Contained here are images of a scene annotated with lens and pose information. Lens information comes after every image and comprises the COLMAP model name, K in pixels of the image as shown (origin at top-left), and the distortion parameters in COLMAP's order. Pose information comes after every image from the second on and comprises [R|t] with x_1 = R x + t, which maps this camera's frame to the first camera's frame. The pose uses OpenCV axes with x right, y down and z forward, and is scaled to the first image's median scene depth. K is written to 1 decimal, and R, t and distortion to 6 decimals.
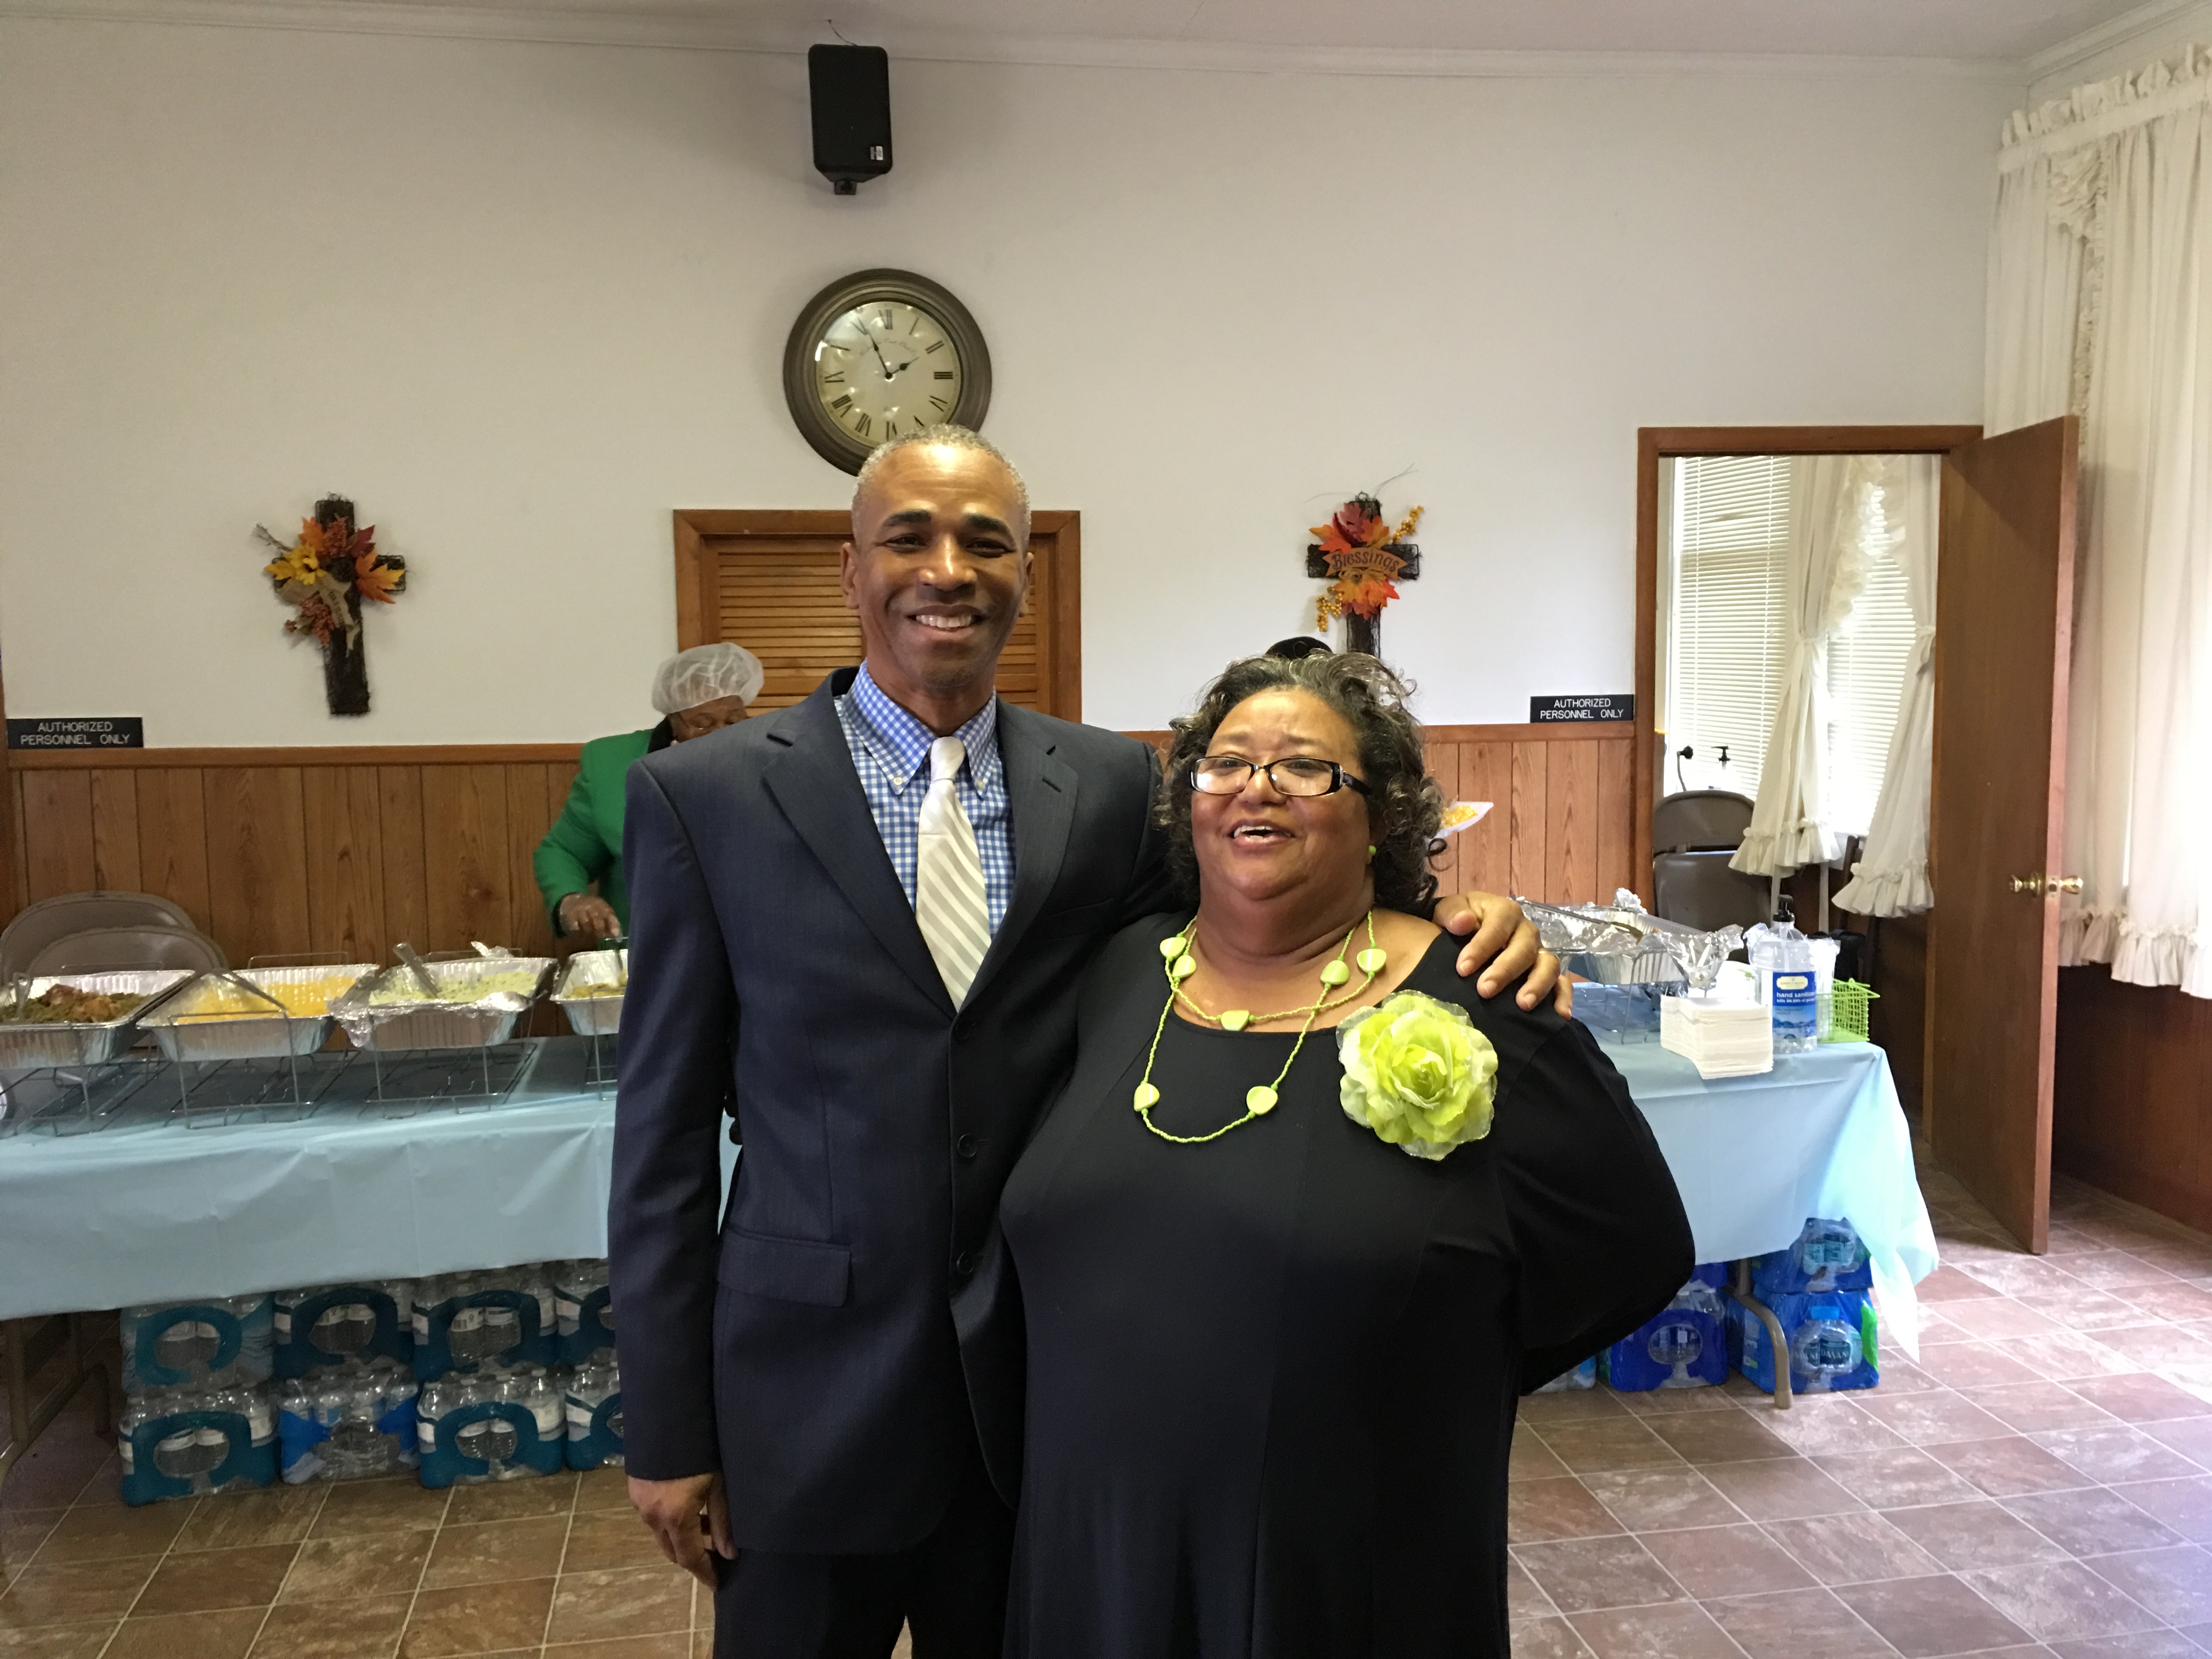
lens RADIAL K [[1934.8, 0, 1106.2], [0, 1934.8, 811.2], [0, 0, 1]] dist [0.094467, -0.123307]
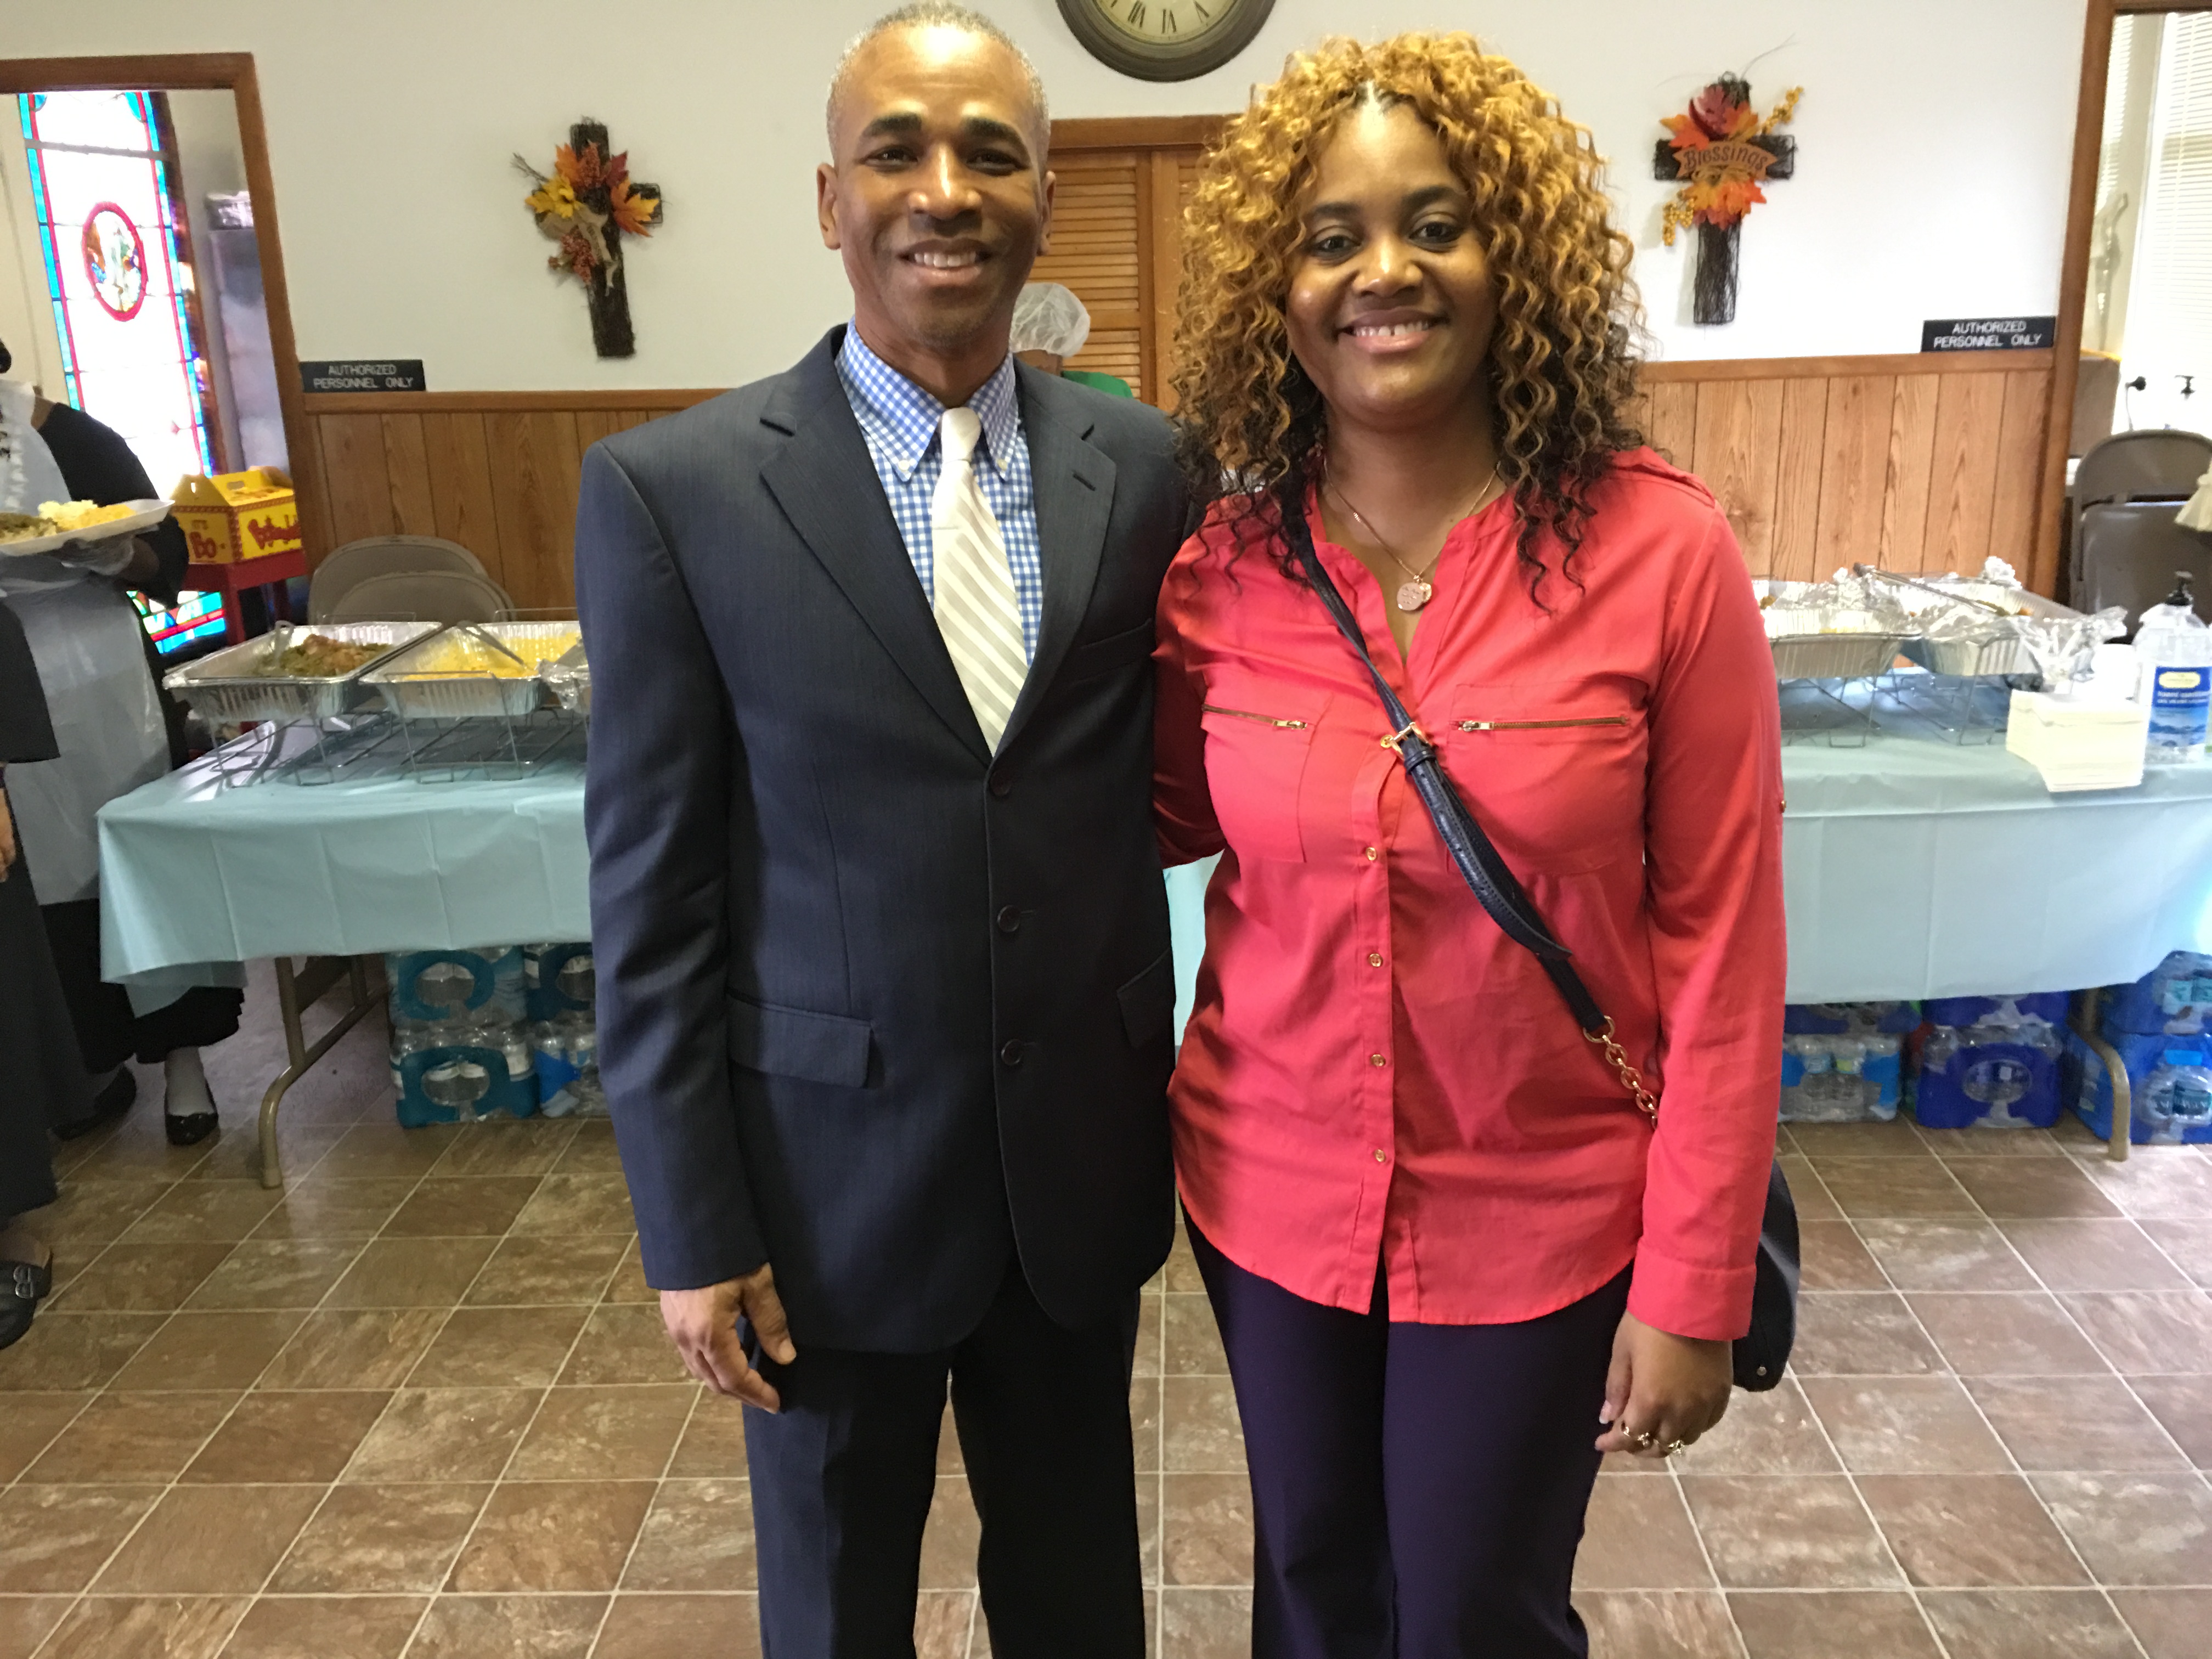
lens RADIAL K [[1923.5, 0, 1109.0], [0, 1923.5, 821.7], [0, 0, 1]] dist [0.091013, -0.127066]
pose [[0.977299, 0.043016, -0.207451, 0.078736], [-0.002000, 0.981001, 0.193992, -0.012291], [0.211855, -0.189173, 0.958818, 0.096279]]
